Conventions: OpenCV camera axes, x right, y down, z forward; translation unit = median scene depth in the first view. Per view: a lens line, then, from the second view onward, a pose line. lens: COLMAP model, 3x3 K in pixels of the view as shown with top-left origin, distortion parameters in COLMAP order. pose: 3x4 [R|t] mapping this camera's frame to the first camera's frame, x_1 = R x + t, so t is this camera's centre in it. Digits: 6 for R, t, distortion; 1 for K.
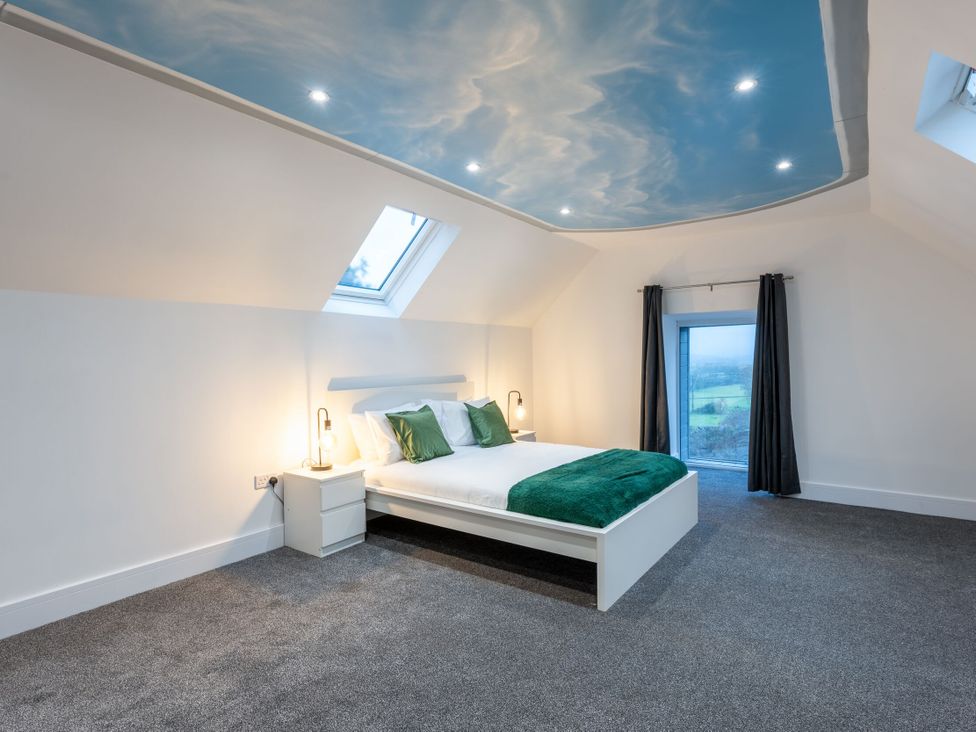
lens RADIAL K [[521.0, 0, 485.5], [0, 521.0, 366.7], [0, 0, 1]] dist [-0.002427, 0.001982]
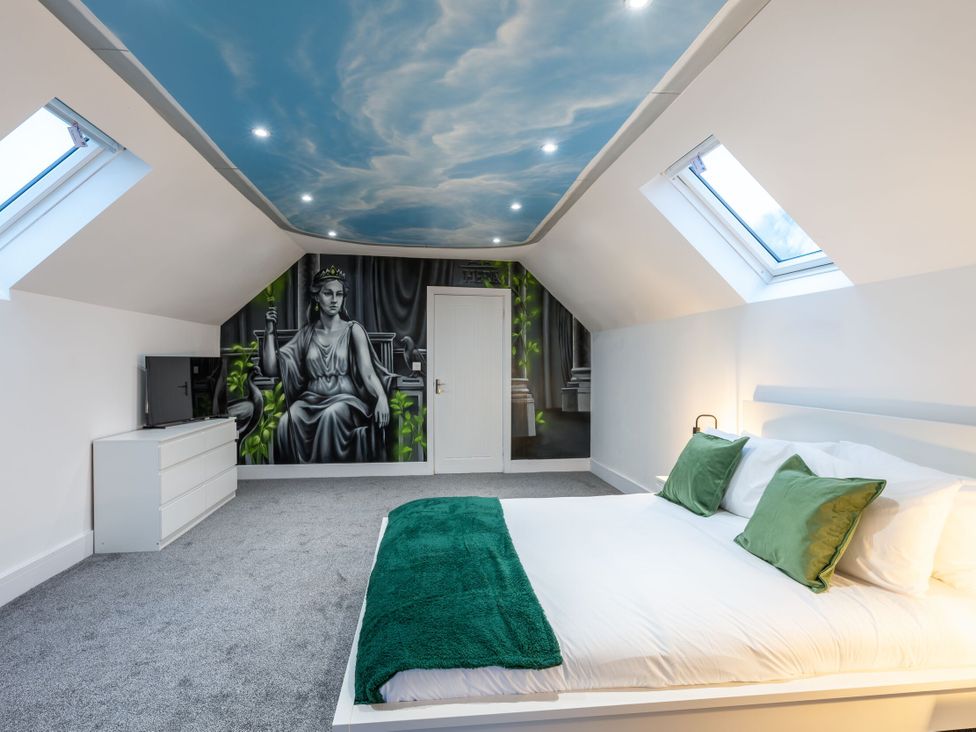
lens RADIAL K [[533.1, 0, 488.0], [0, 533.1, 366.0], [0, 0, 1]] dist [-0.001383, 0.000300]
pose [[-0.722334, 0.011555, -0.691448, 0.610720], [-0.004606, 0.999758, 0.021519, -0.024469], [0.691529, 0.018729, -0.722106, 1.410954]]
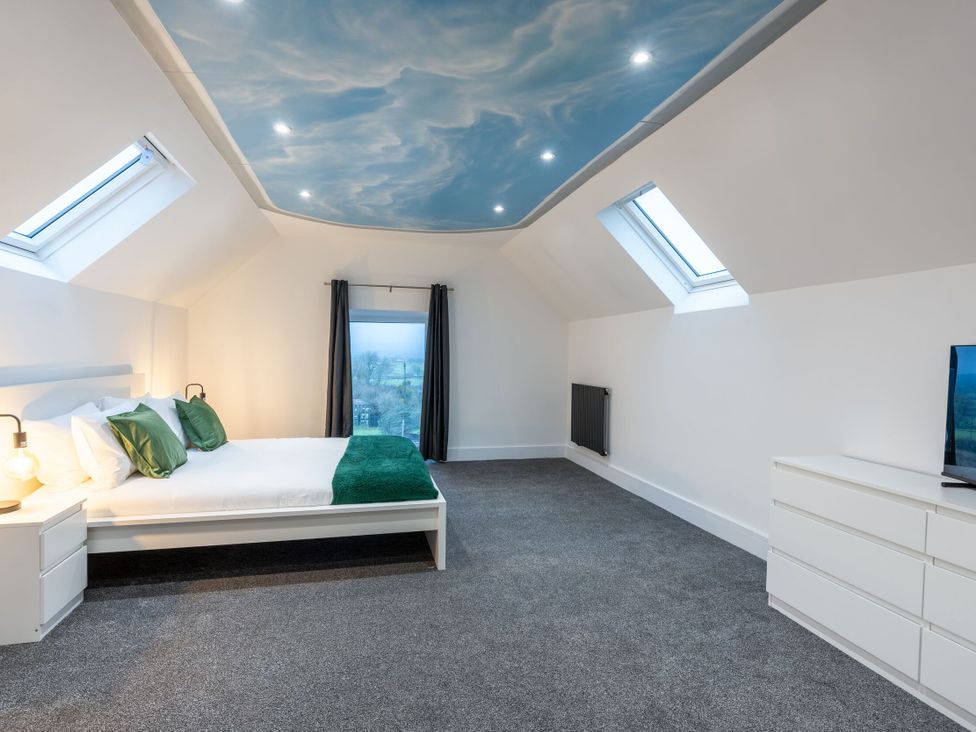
lens RADIAL K [[521.0, 0, 485.5], [0, 521.0, 366.7], [0, 0, 1]] dist [-0.002427, 0.001982]
pose [[0.641311, 0.001337, 0.767279, -0.425040], [-0.012430, 0.999885, 0.008647, 0.008150], [-0.767180, -0.015083, 0.641255, 0.142452]]
